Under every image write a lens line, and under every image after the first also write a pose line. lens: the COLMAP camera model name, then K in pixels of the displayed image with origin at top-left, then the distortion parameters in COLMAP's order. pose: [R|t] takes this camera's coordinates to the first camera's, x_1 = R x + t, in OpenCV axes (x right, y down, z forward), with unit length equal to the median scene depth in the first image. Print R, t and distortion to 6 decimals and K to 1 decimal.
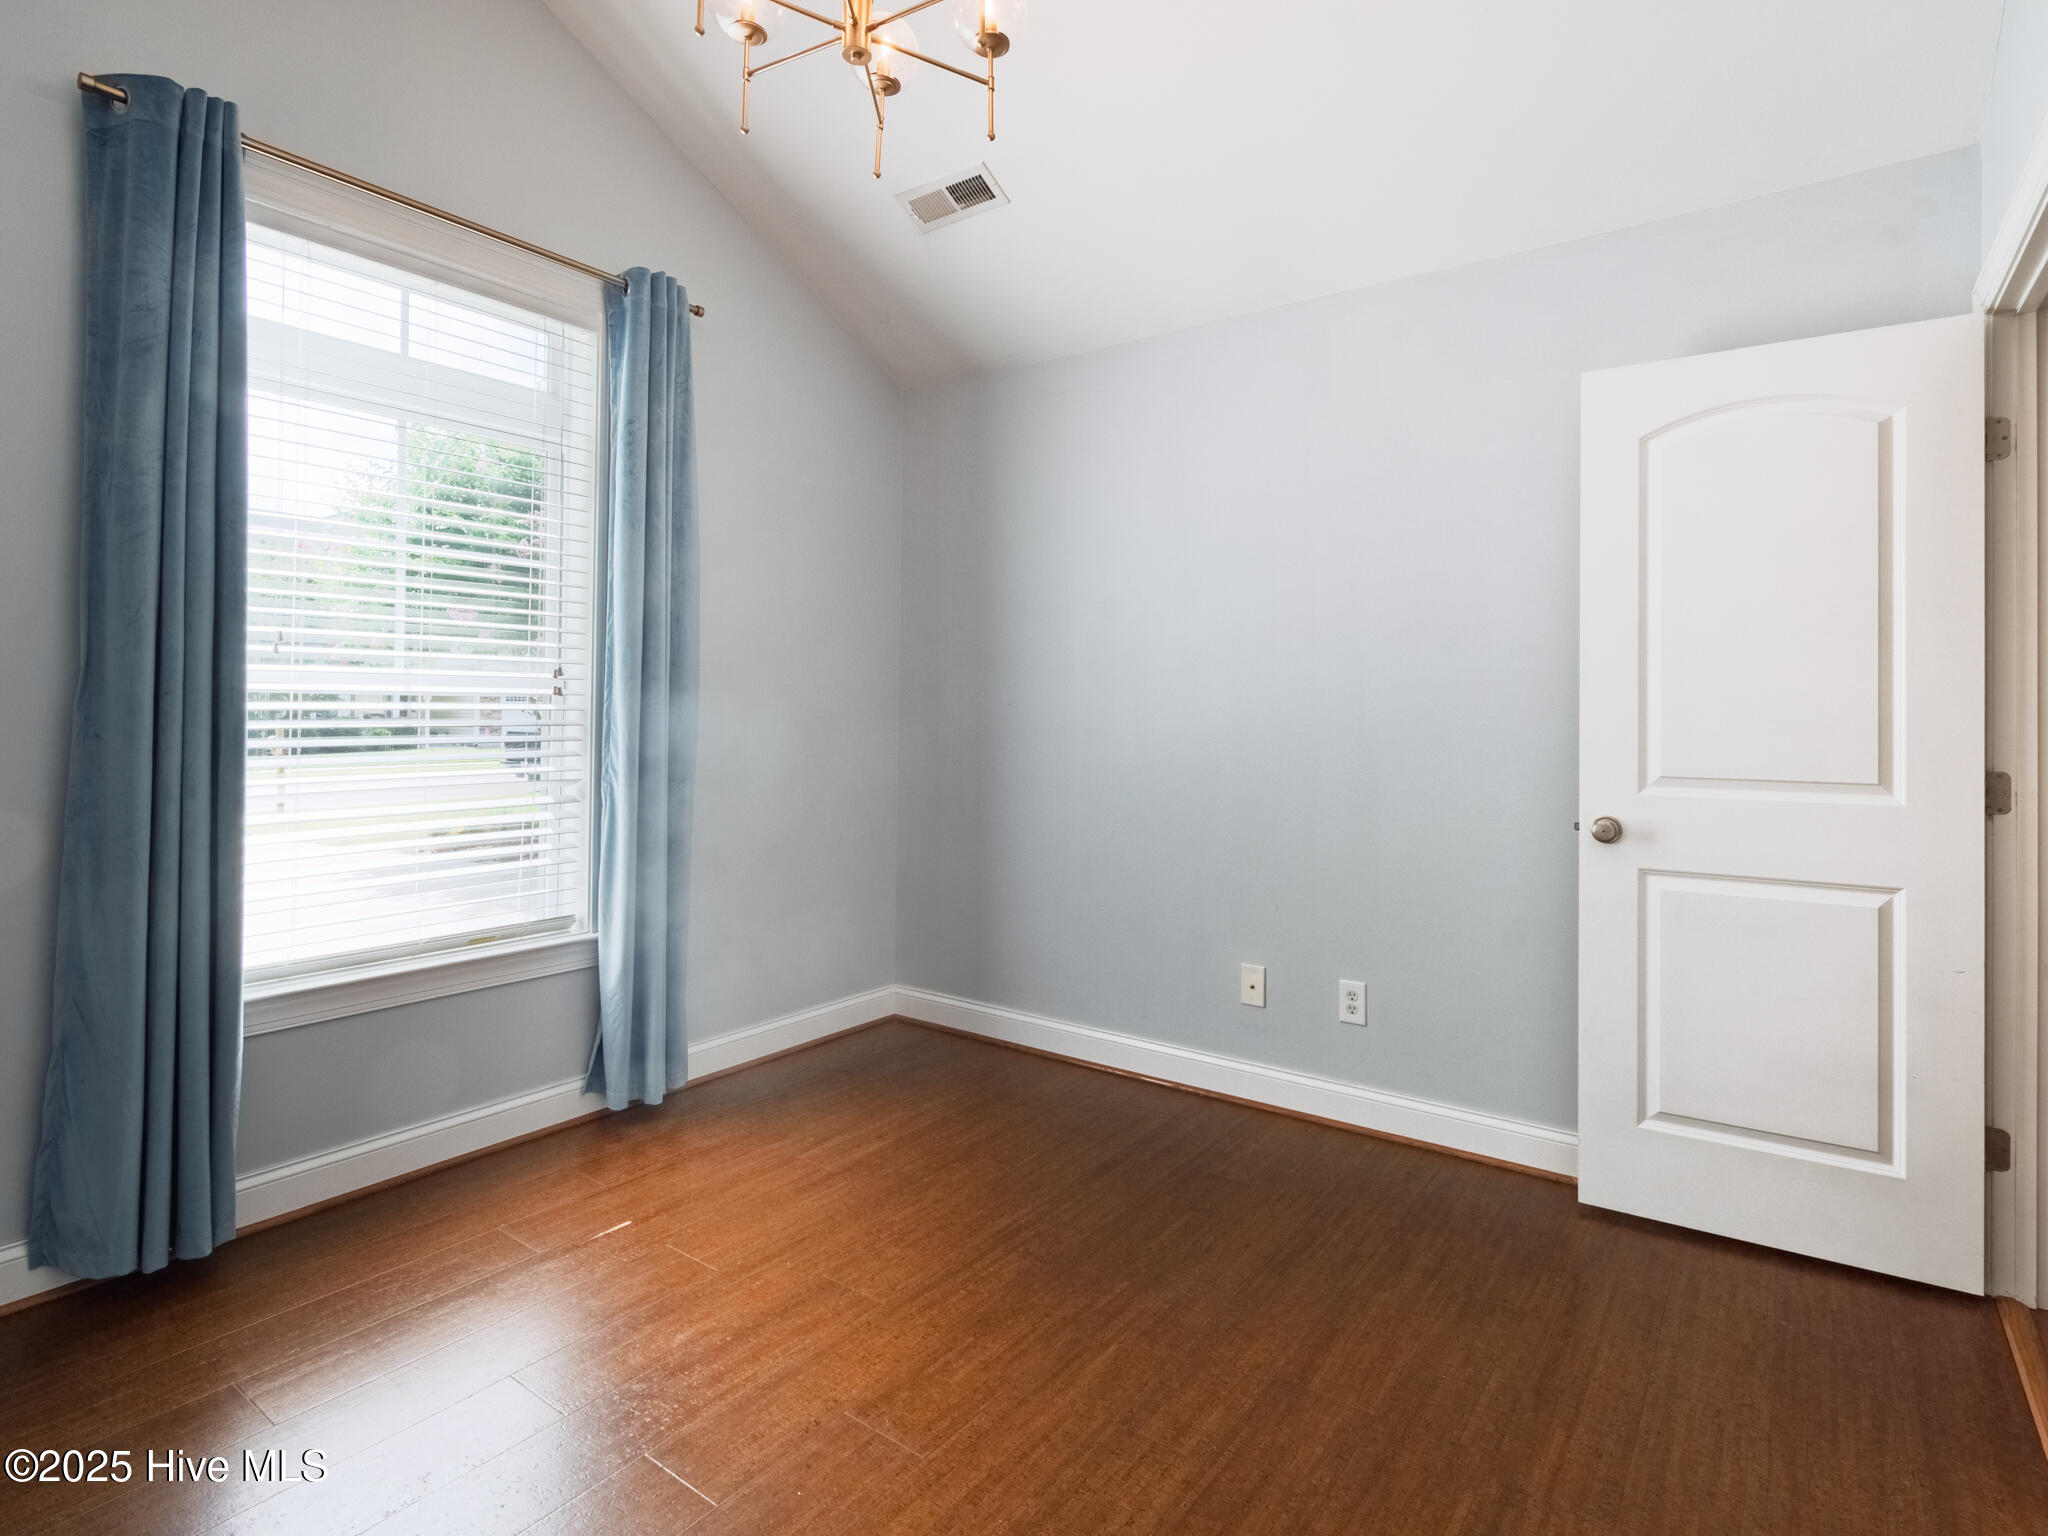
lens RADIAL K [[1030.4, 0, 1089.4], [0, 1030.4, 684.2], [0, 0, 1]] dist [0.002043, -0.000106]
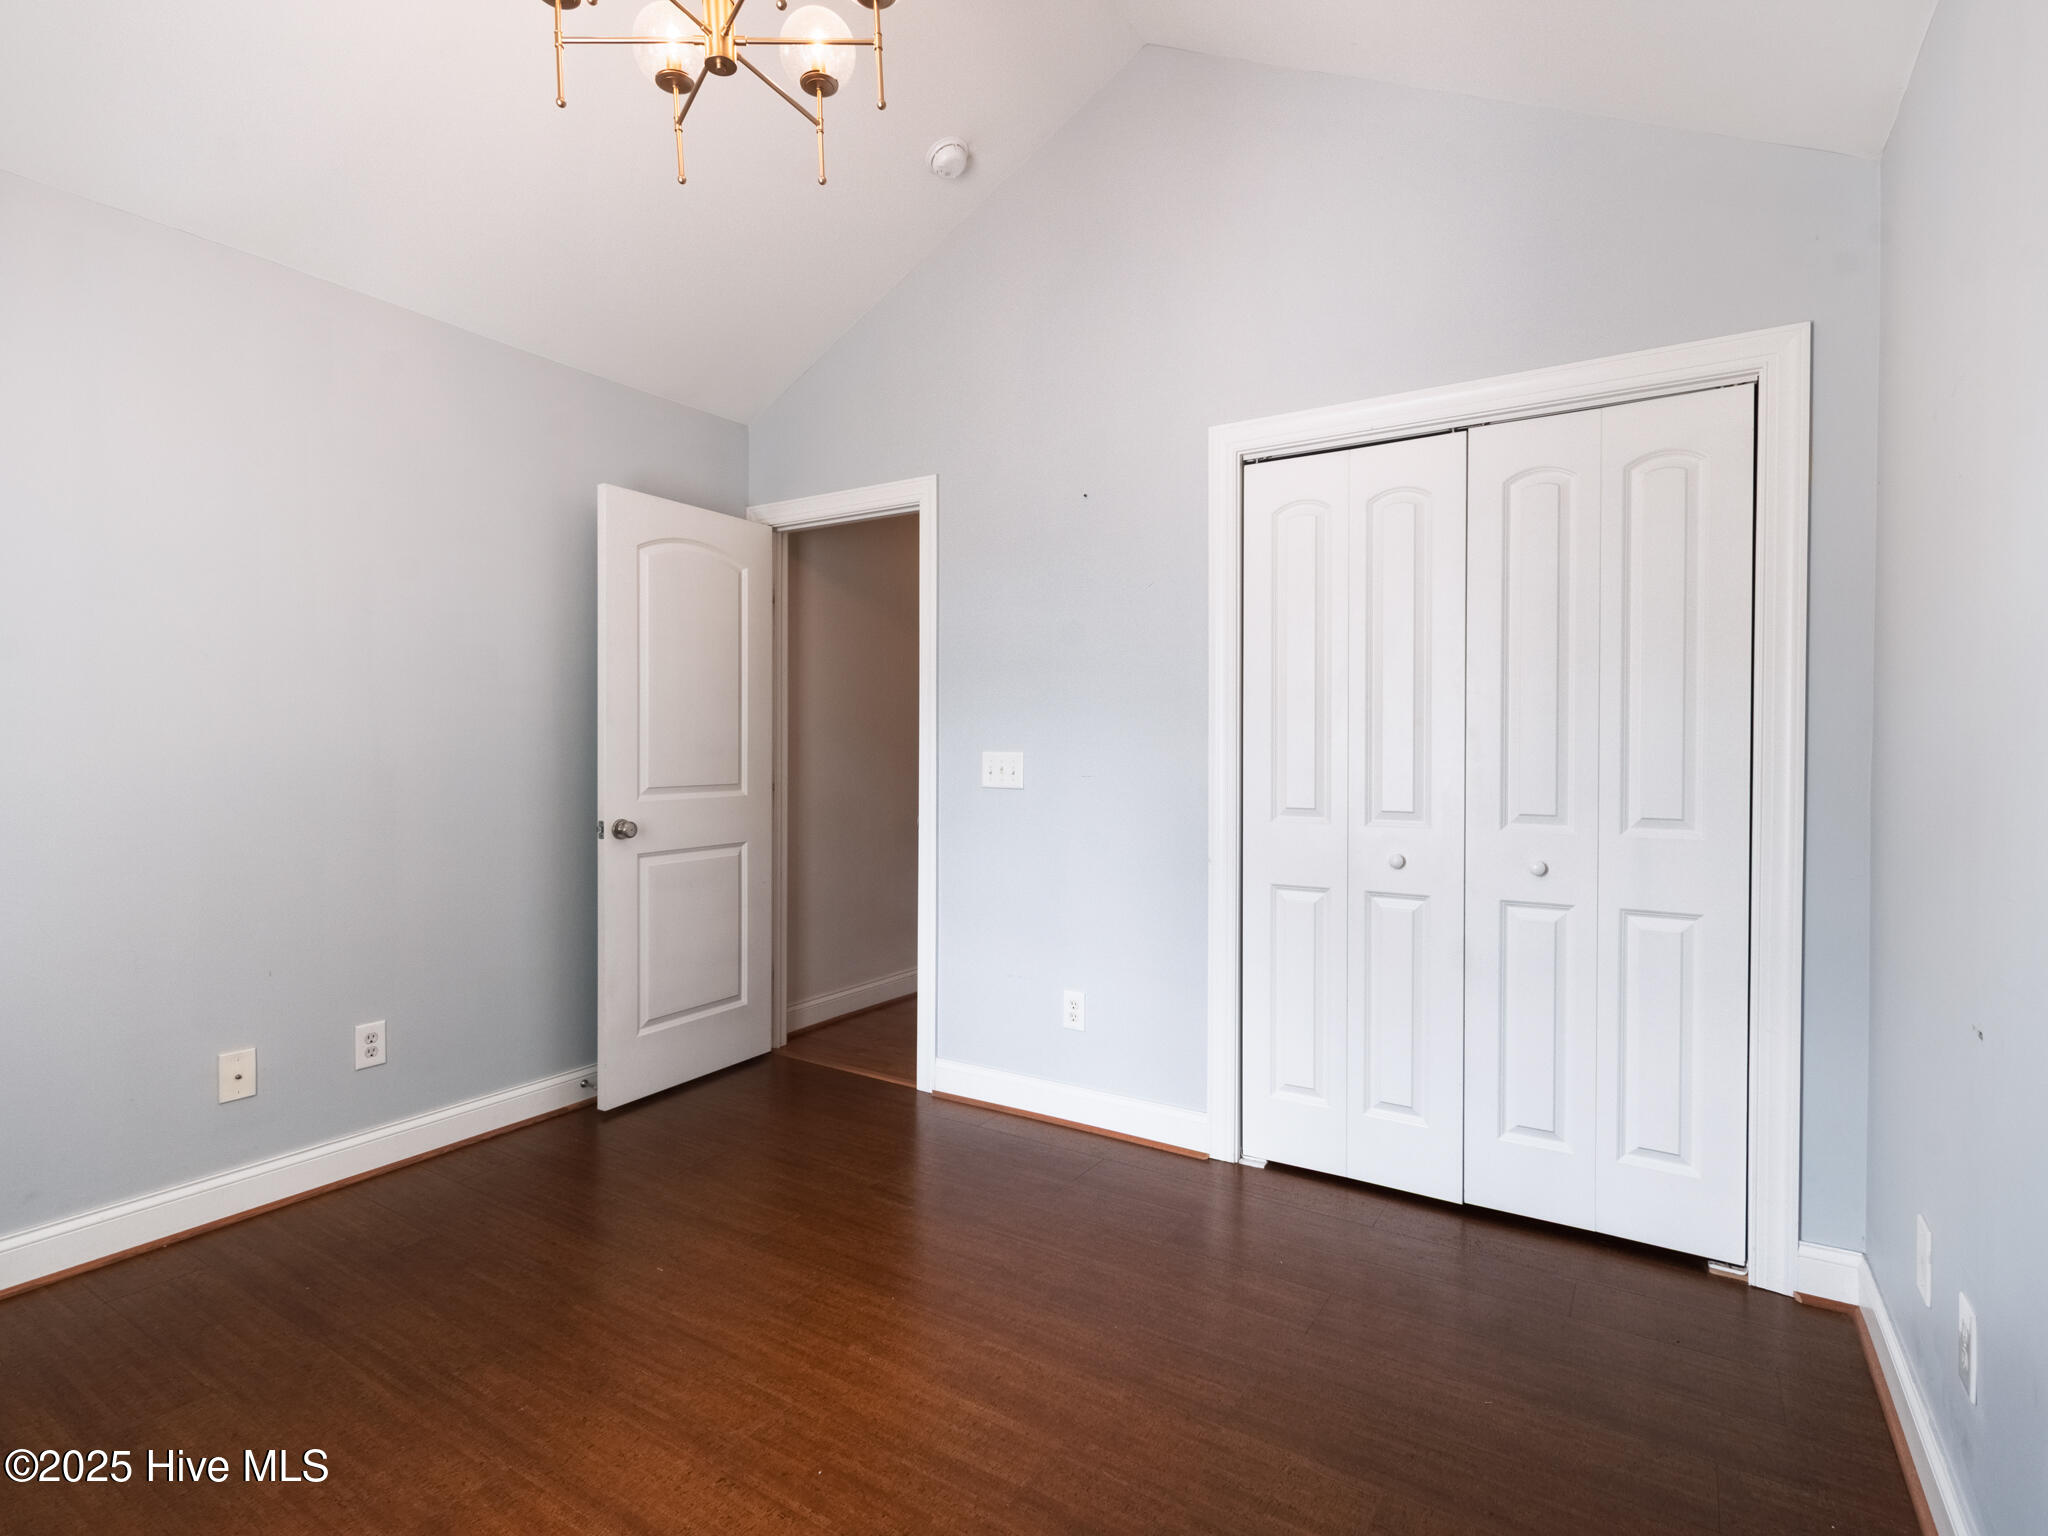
lens RADIAL K [[1013.1, 0, 982.9], [0, 1013.1, 754.1], [0, 0, 1]] dist [0.000454, -0.000228]
pose [[-0.003616, -0.015775, 0.999869, -0.859137], [-0.030910, 0.999400, 0.015656, 0.006863], [-0.999516, -0.030849, -0.004102, 0.553839]]
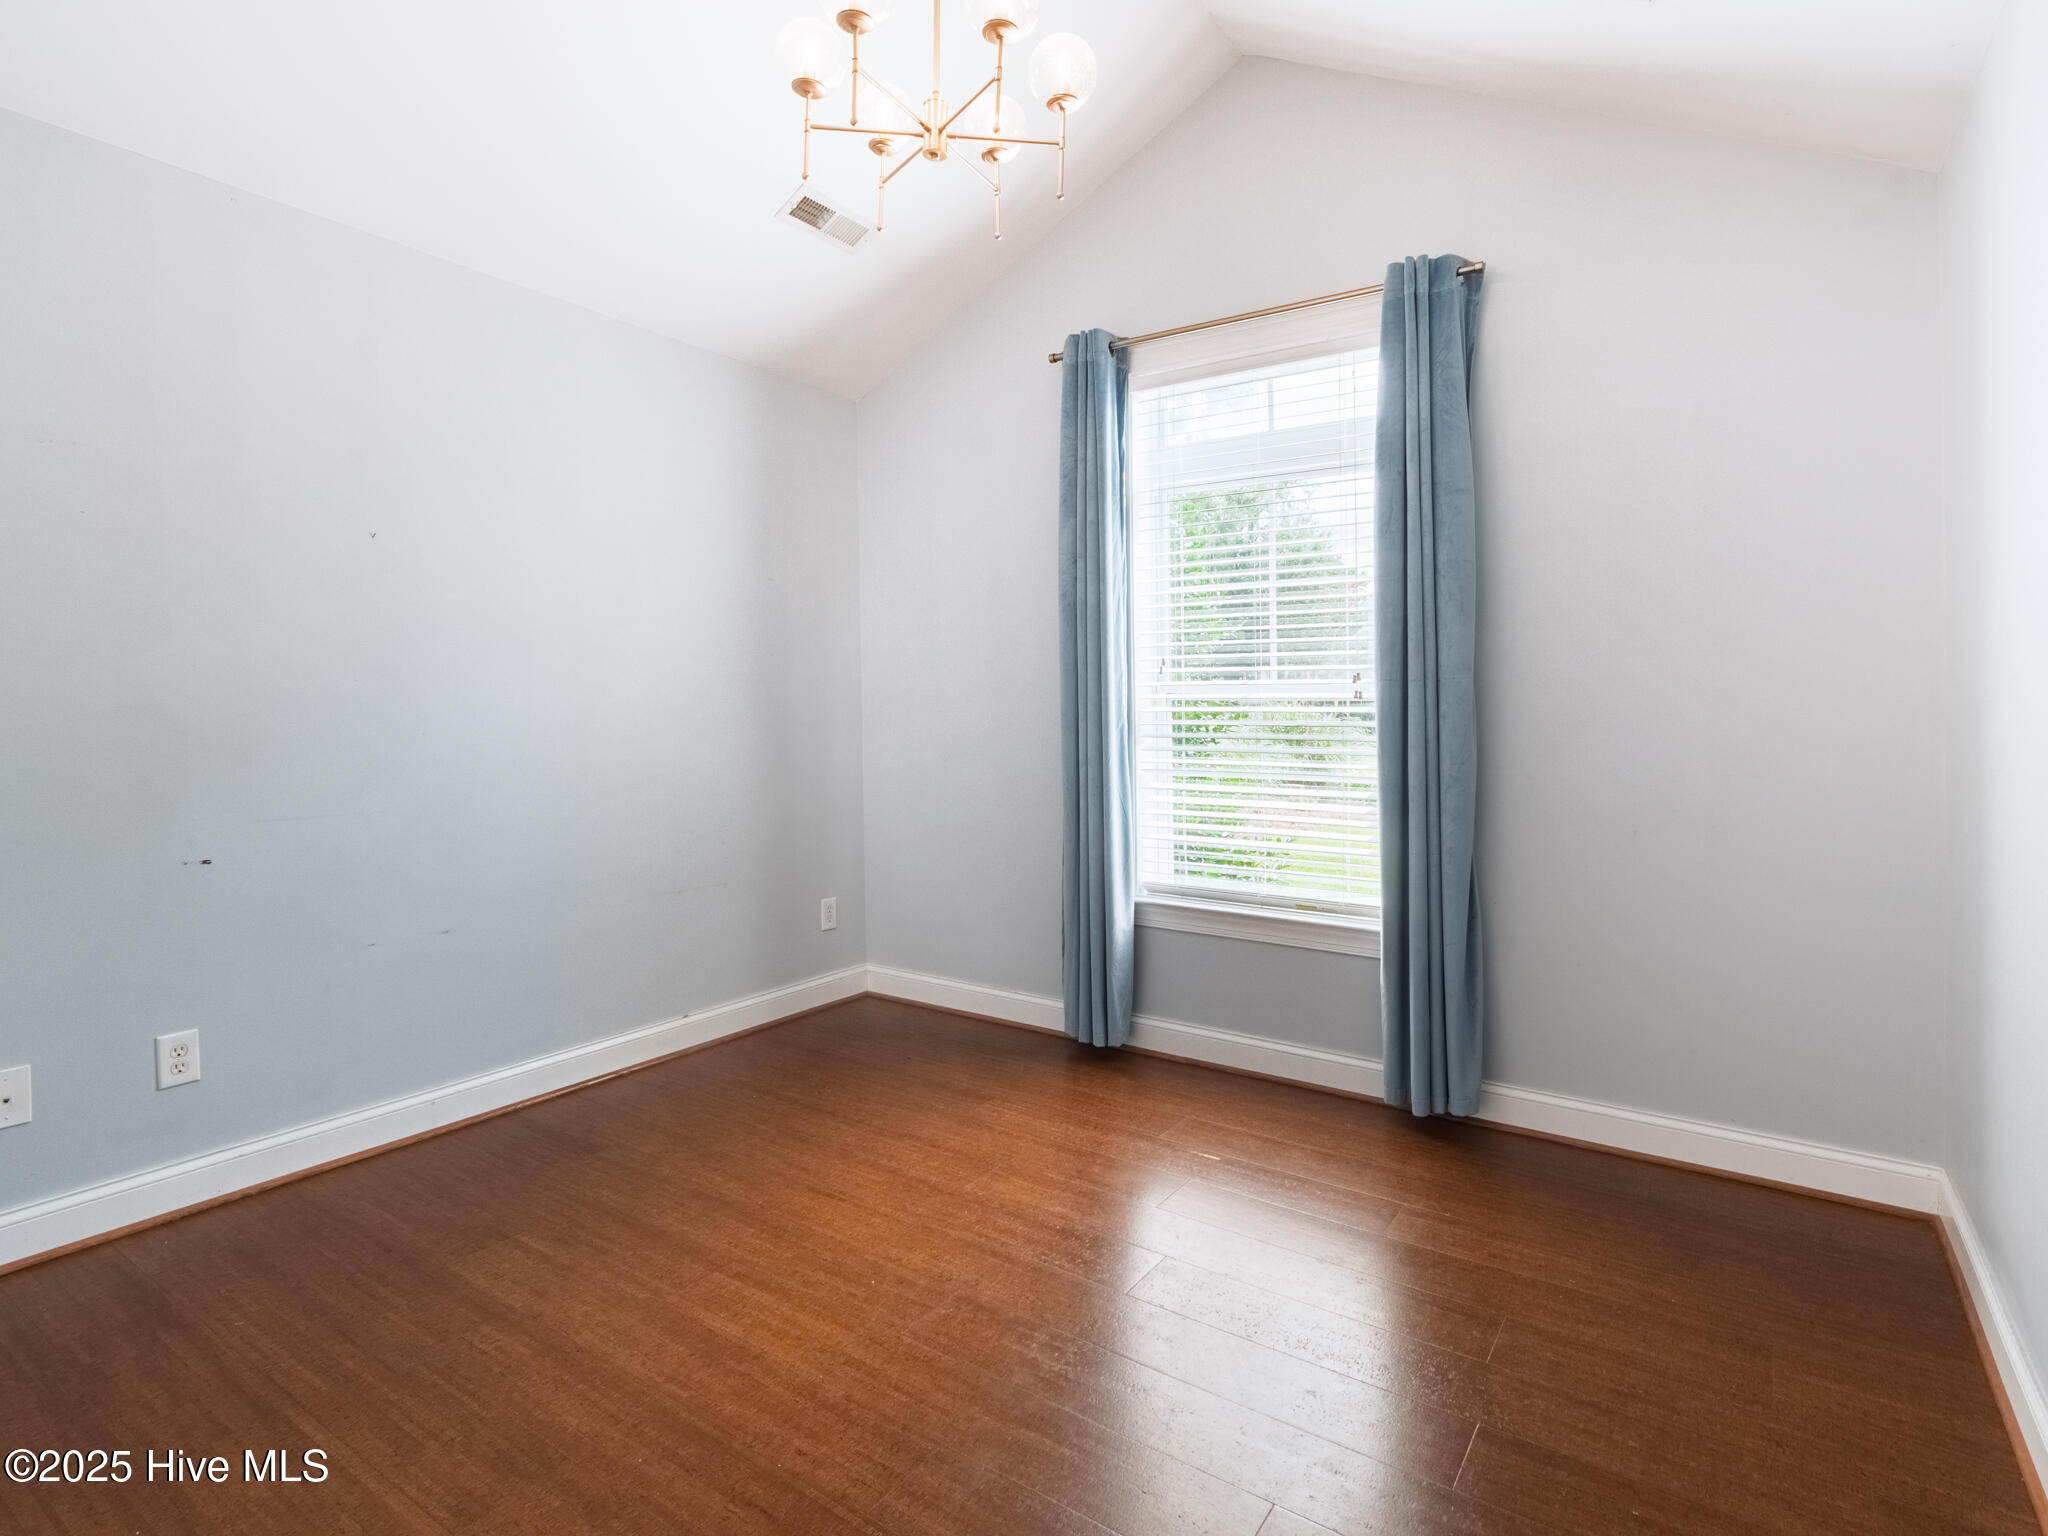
lens RADIAL K [[1060.5, 0, 1014.9], [0, 1060.5, 712.3], [0, 0, 1]] dist [0.001315, -0.001013]
pose [[-0.002479, -0.004843, -0.999985, 0.725287], [0.021559, 0.999756, -0.004896, 0.027837], [0.999765, -0.021571, -0.002374, 0.779742]]
